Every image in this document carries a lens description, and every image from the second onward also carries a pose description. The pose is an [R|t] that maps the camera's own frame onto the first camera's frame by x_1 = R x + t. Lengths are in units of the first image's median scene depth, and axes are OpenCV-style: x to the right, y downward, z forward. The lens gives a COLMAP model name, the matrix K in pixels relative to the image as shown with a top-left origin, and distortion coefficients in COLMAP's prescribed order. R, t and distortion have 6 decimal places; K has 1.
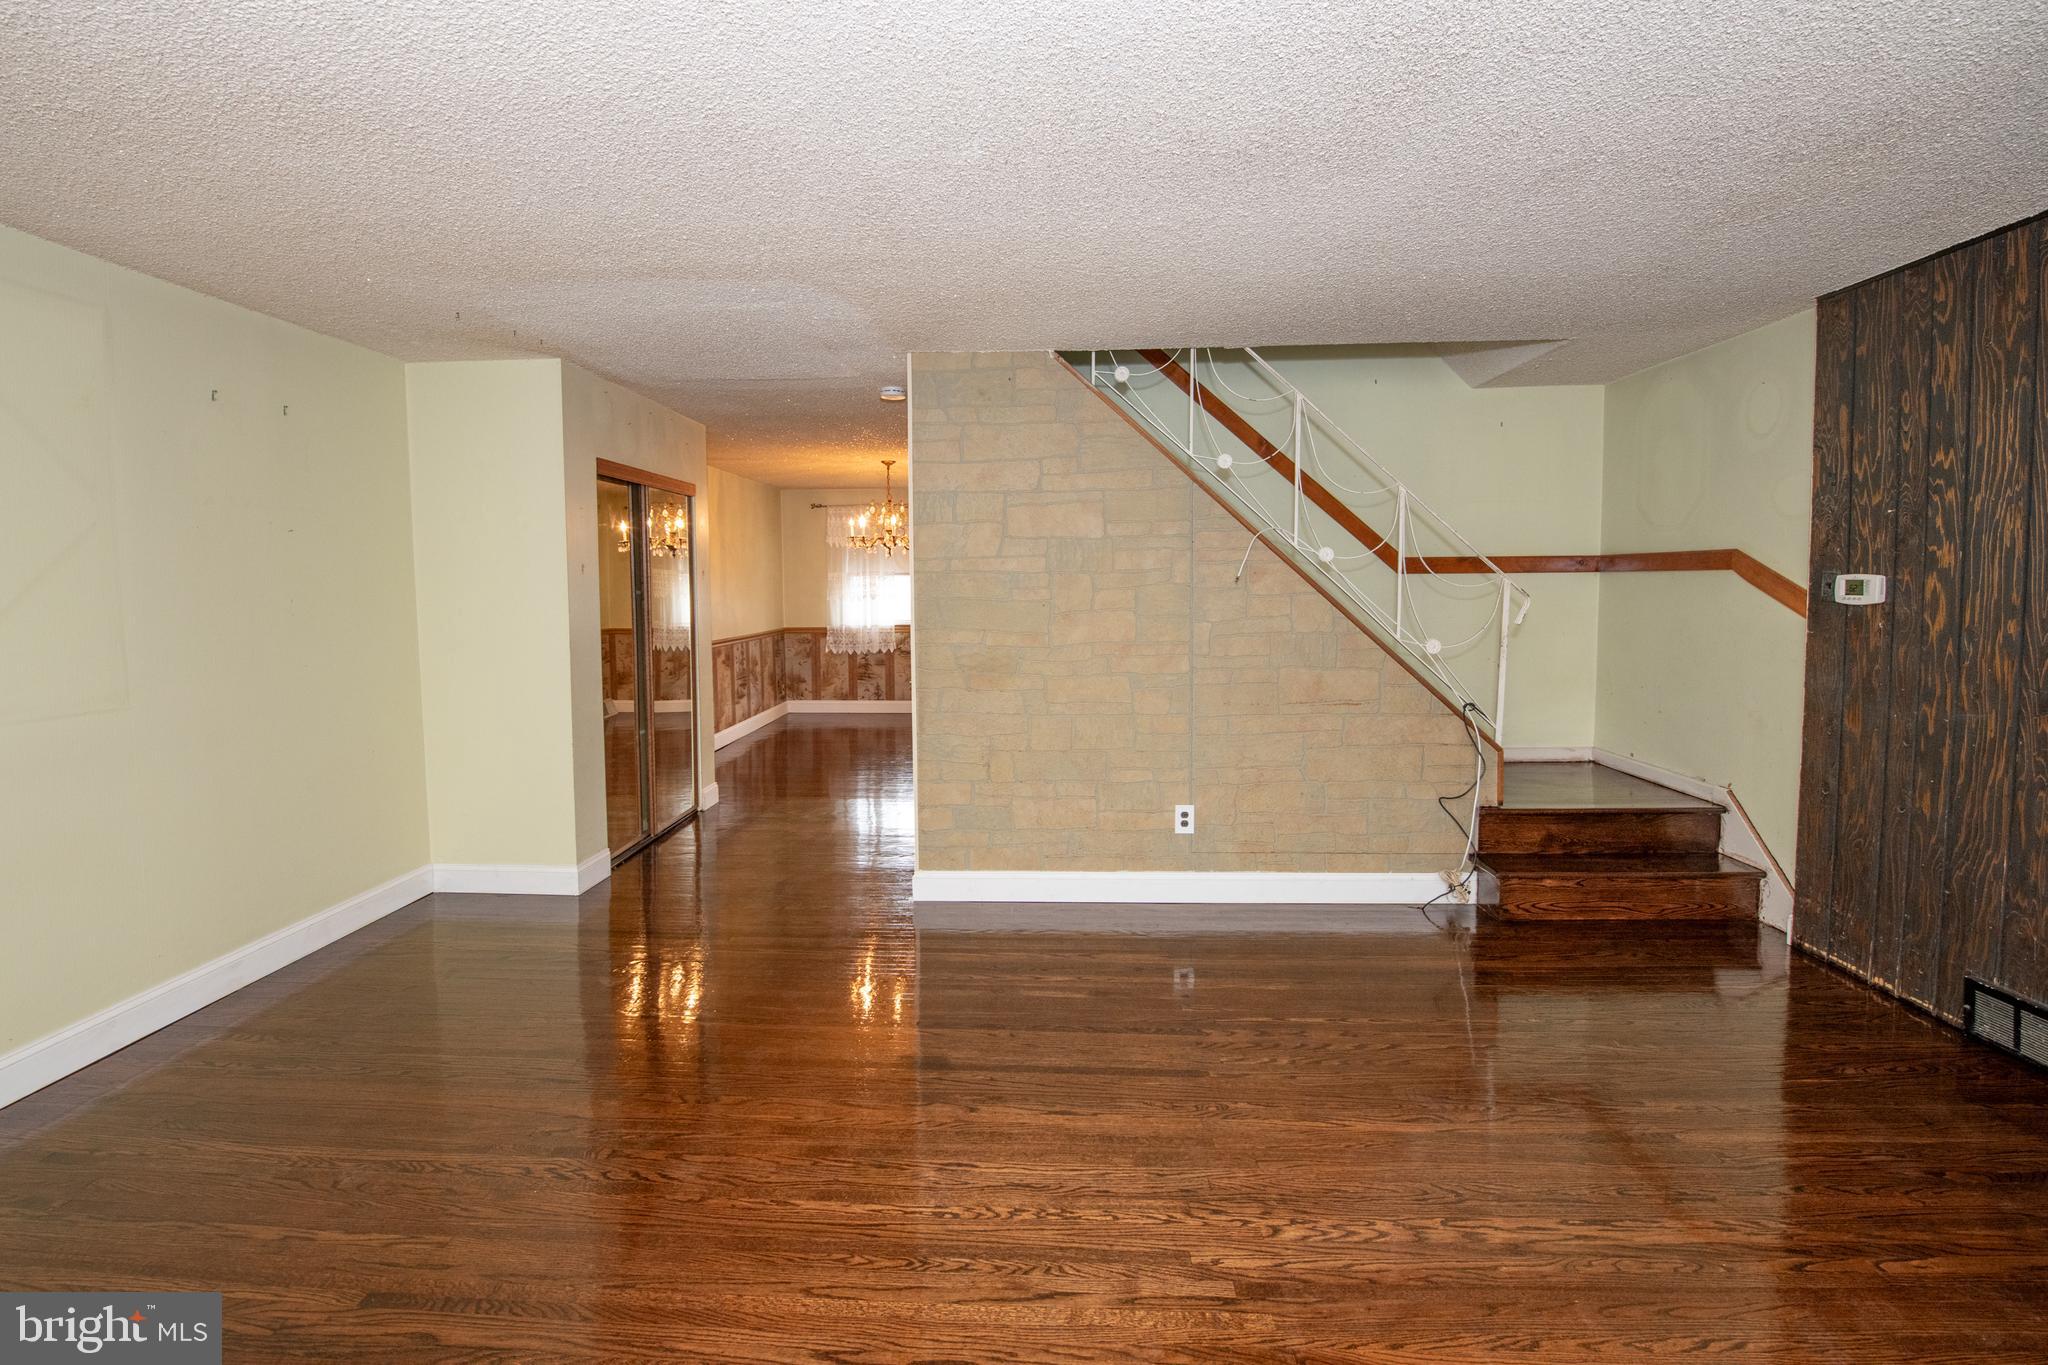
lens RADIAL K [[866.7, 0, 992.8], [0, 866.7, 630.6], [0, 0, 1]] dist [-0.013348, -0.002764]
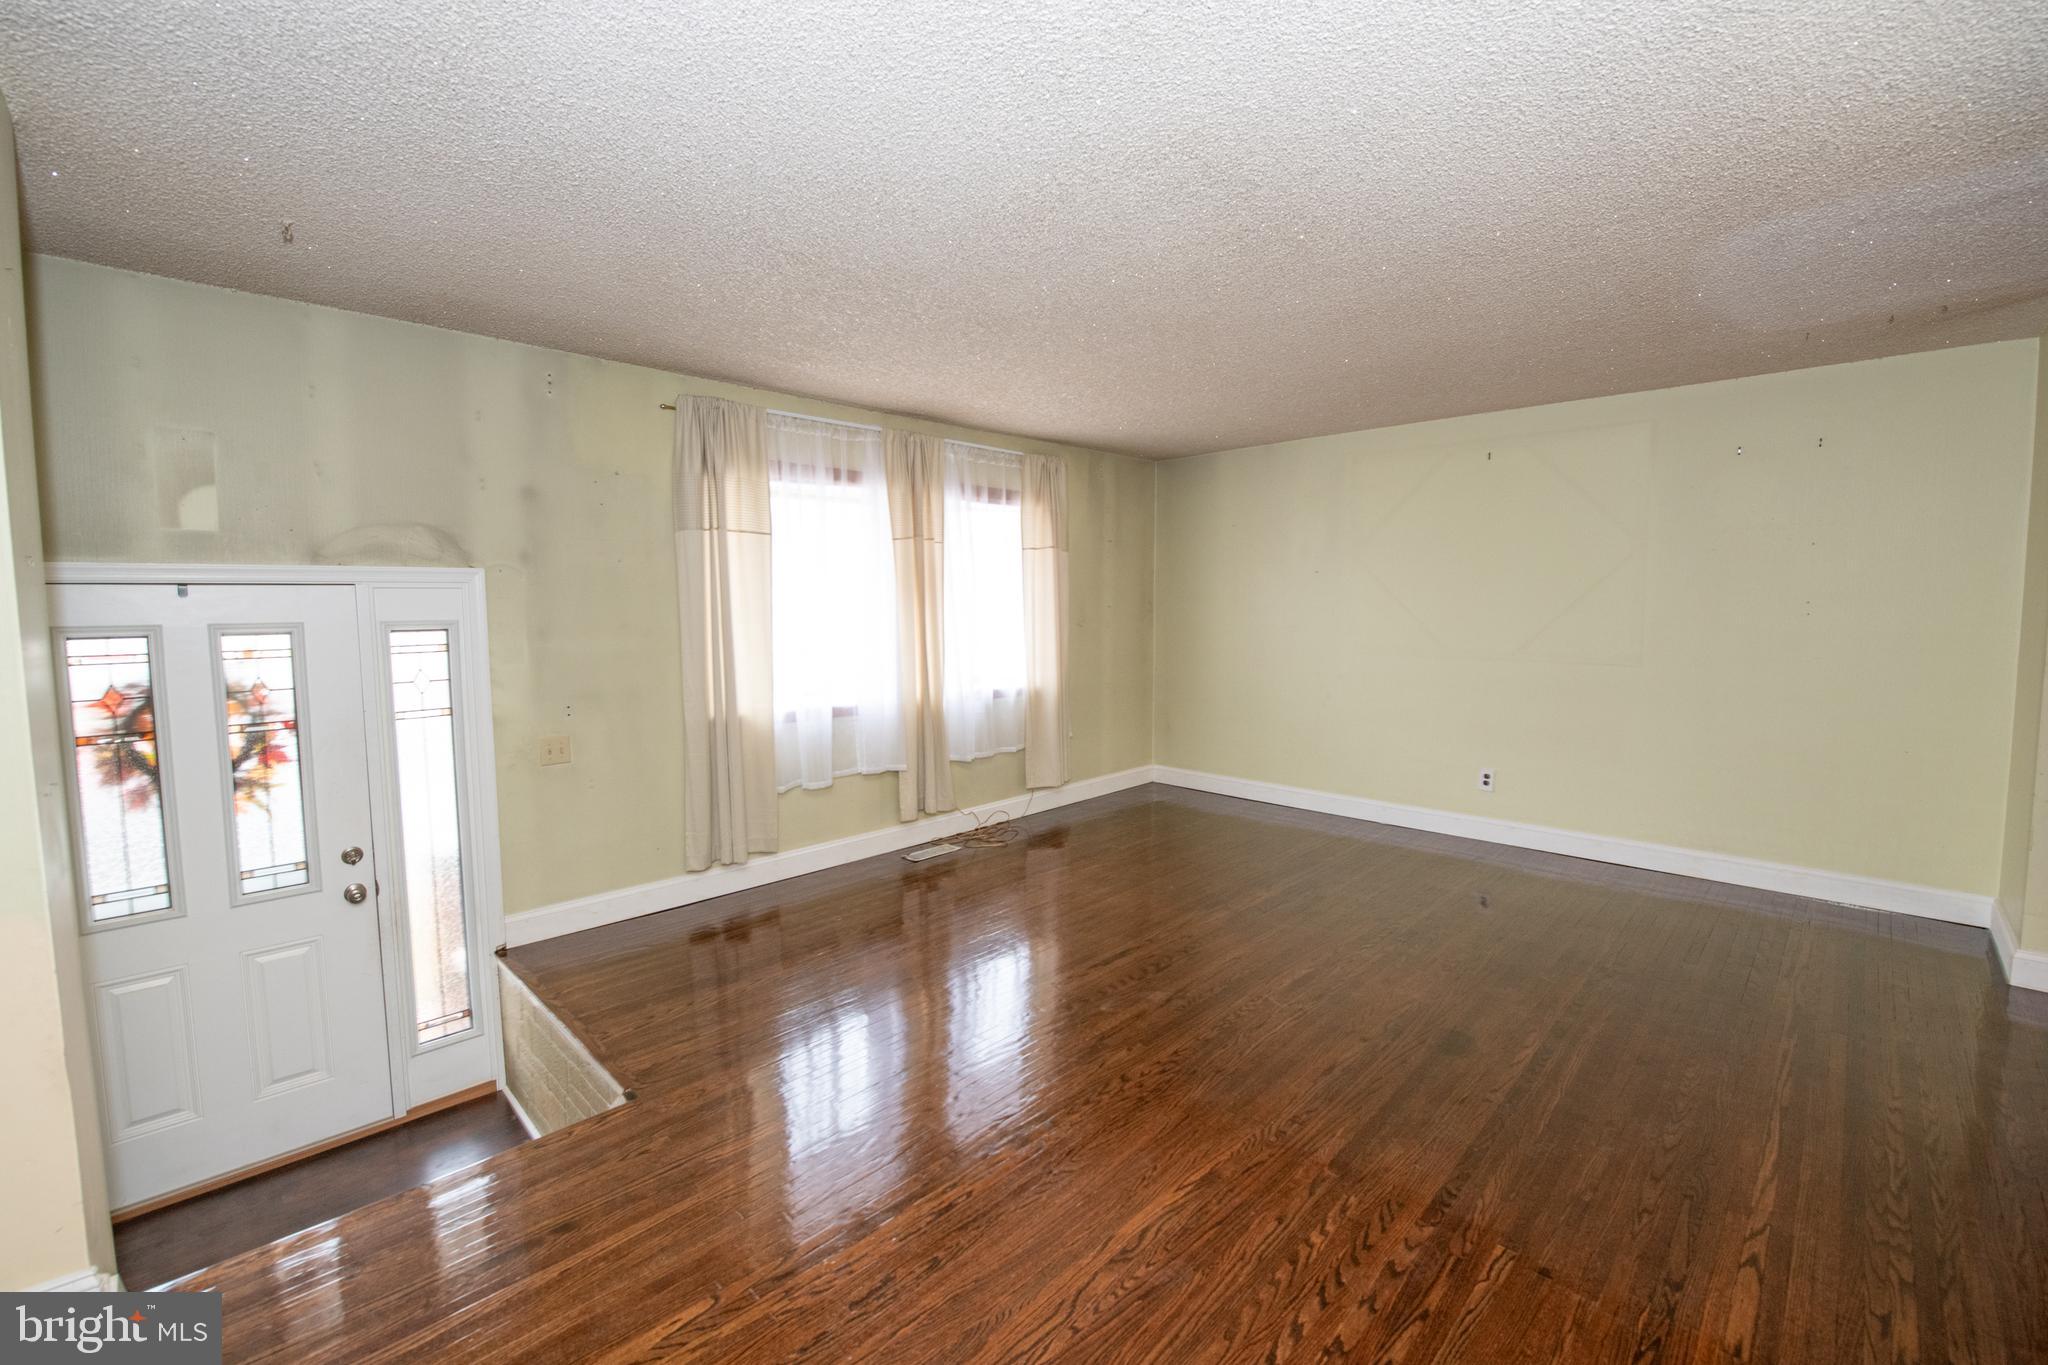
lens RADIAL K [[866.7, 0, 1033.4], [0, 866.7, 669.3], [0, 0, 1]] dist [-0.013348, -0.002764]
pose [[-0.652882, 0.074615, -0.753775, 0.690569], [-0.025089, 0.992460, 0.119974, -0.046519], [0.757044, 0.097241, -0.646088, 0.846928]]
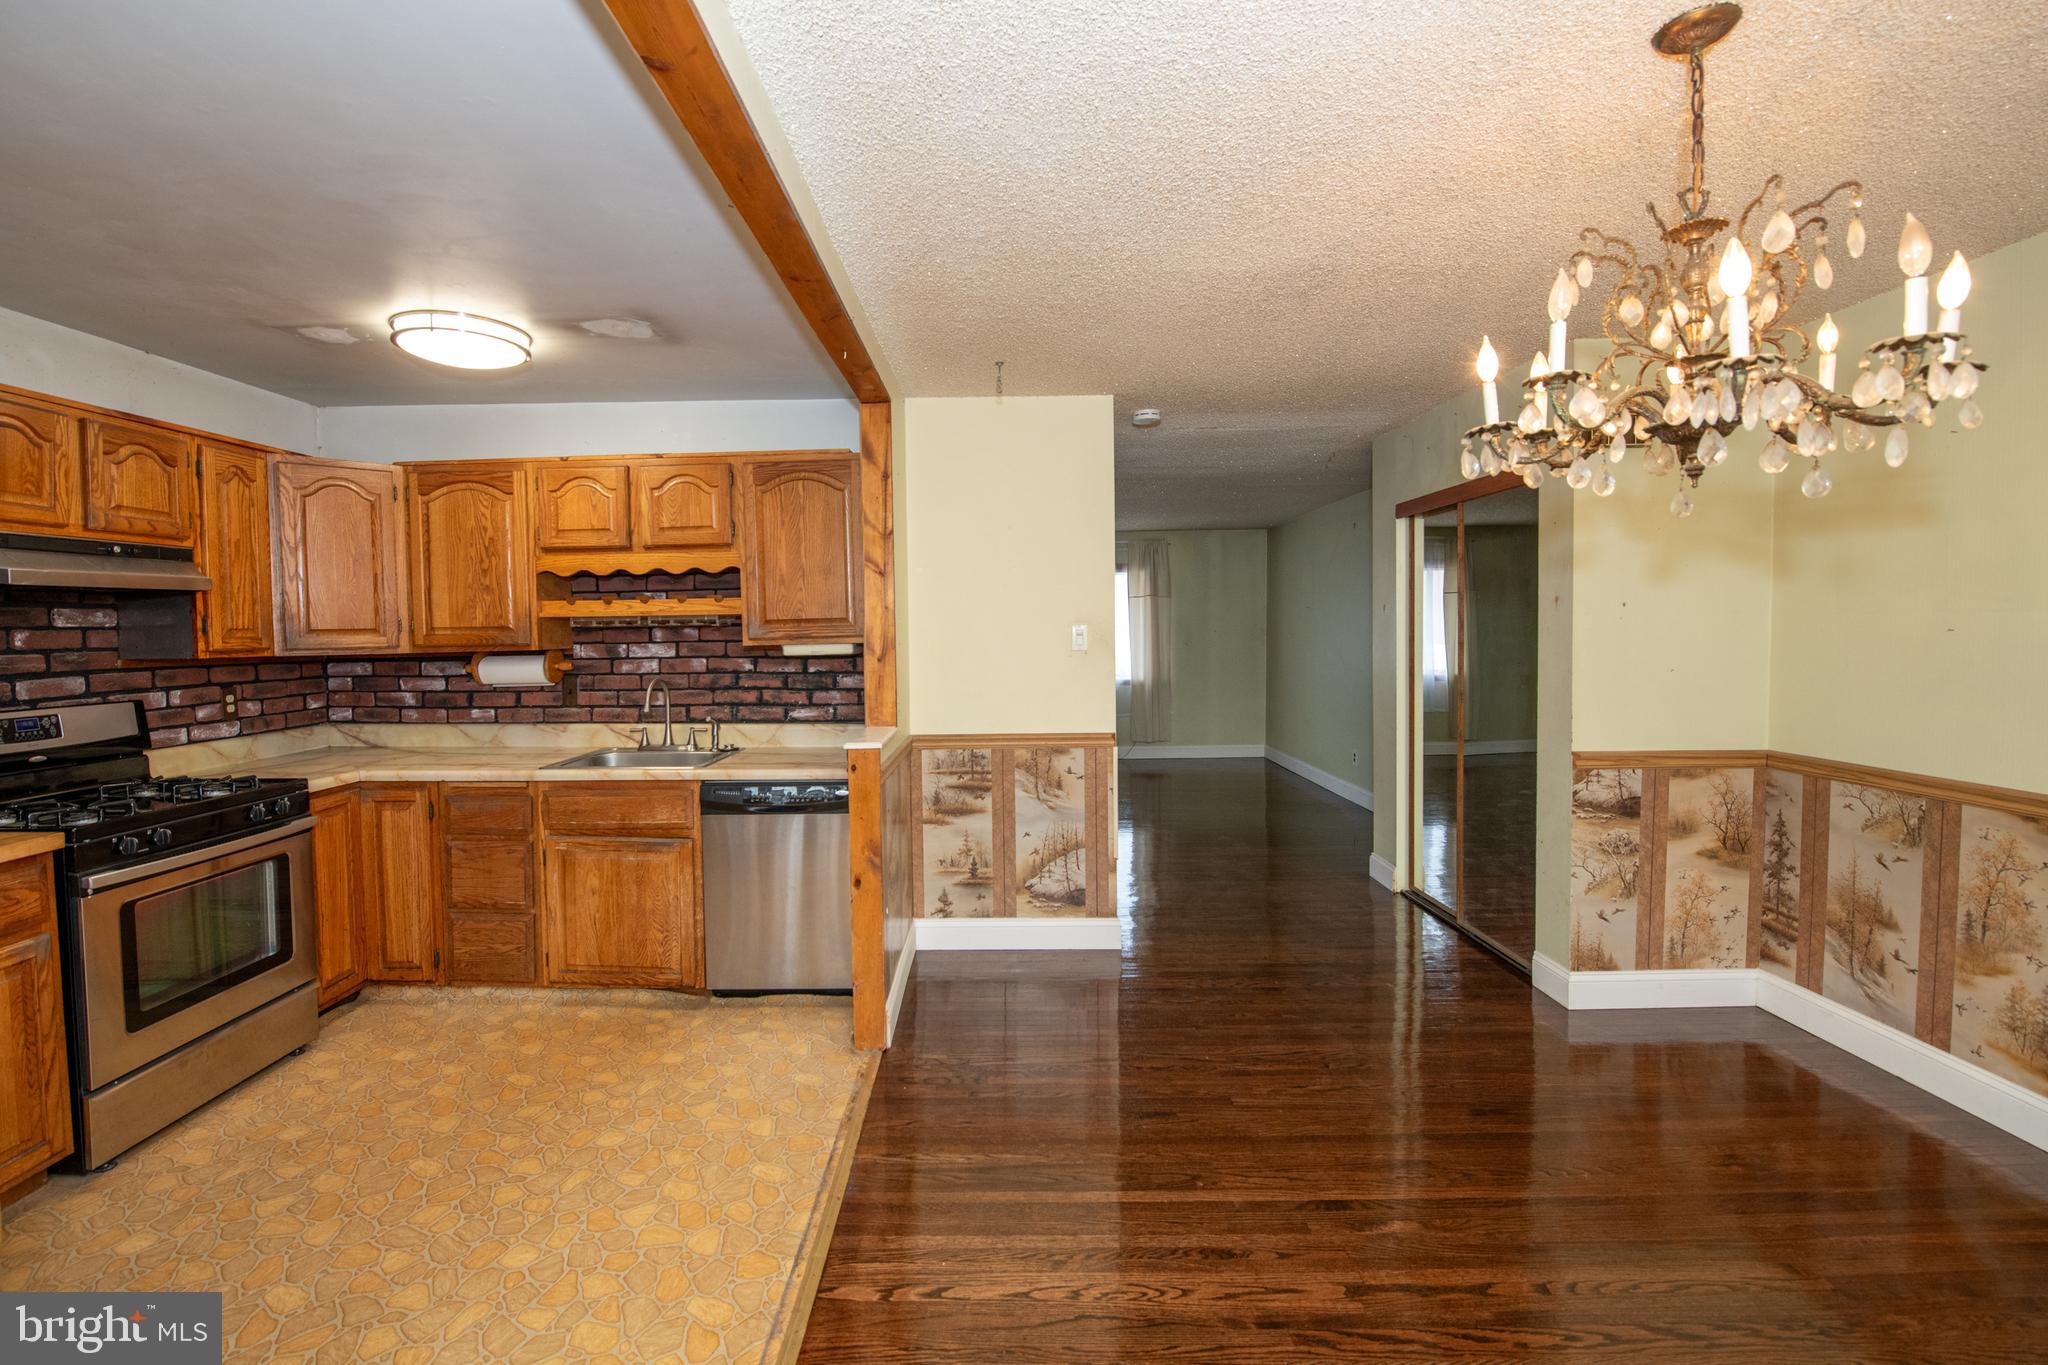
lens RADIAL K [[866.7, 0, 988.0], [0, 866.7, 654.3], [0, 0, 1]] dist [-0.013348, -0.002764]
pose [[-0.998610, 0.022133, -0.047840, 0.117487], [0.017953, 0.996124, 0.086114, -0.128173], [0.049561, 0.085136, -0.995136, 2.306077]]
